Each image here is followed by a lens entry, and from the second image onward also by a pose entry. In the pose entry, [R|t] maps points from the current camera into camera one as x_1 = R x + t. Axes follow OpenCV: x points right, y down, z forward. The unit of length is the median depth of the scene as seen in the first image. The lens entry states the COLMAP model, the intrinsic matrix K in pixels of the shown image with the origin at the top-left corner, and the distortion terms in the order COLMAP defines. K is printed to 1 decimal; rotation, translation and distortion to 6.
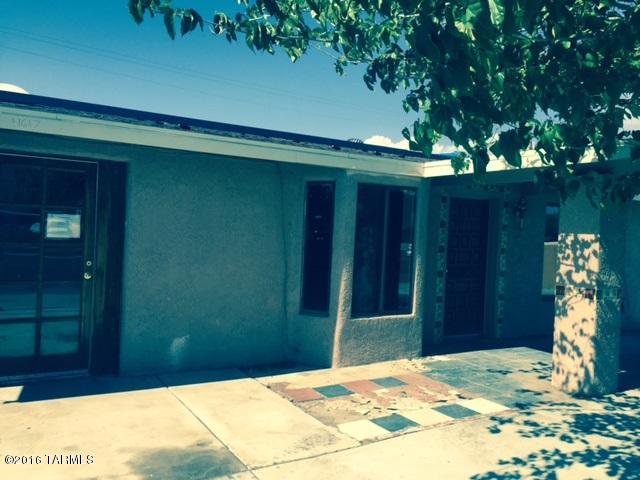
lens RADIAL K [[541.1, 0, 320.0], [0, 541.1, 240.0], [0, 0, 1]] dist [0.006875, 0.001541]
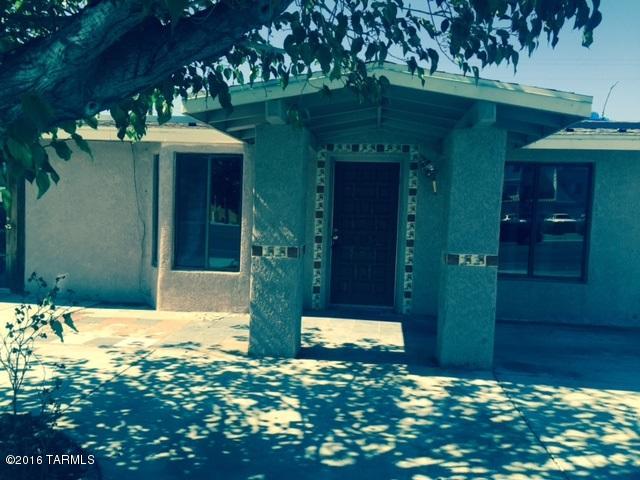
lens RADIAL K [[541.1, 0, 320.0], [0, 541.1, 240.0], [0, 0, 1]] dist [0.006875, 0.001541]
pose [[0.811038, 0.023080, -0.584538, 0.986858], [-0.008803, 0.999590, 0.027254, 0.044981], [0.584928, -0.016958, 0.810908, 0.239654]]
